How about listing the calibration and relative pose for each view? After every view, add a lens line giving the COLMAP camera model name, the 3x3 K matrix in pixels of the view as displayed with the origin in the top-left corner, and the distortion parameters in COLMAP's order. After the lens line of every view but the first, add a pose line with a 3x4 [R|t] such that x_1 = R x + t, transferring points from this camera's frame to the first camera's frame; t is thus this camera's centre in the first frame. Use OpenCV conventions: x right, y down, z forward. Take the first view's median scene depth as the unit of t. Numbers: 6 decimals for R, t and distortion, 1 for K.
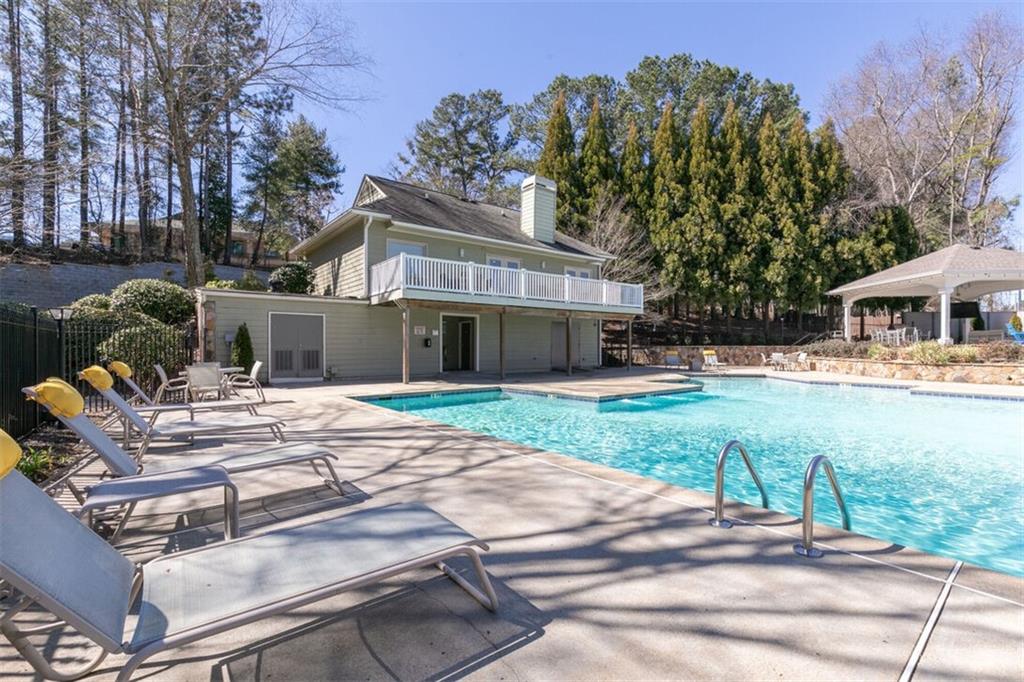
lens RADIAL K [[459.5, 0, 512.0], [0, 459.5, 341.0], [0, 0, 1]] dist [-0.000511, -0.000344]
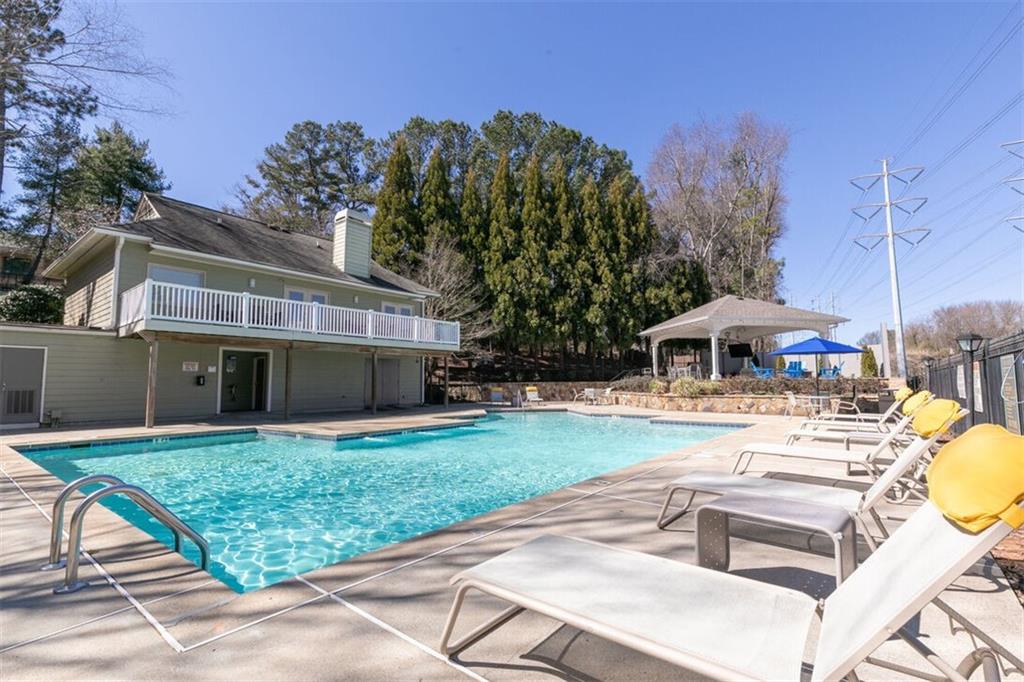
lens RADIAL K [[466.3, 0, 512.0], [0, 466.3, 341.0], [0, 0, 1]] dist [-0.000584, -0.000660]
pose [[0.969908, 0.014585, 0.243036, 0.109361], [0.005175, 0.996744, -0.080468, 0.001859], [-0.243418, 0.079304, 0.966674, -0.017640]]
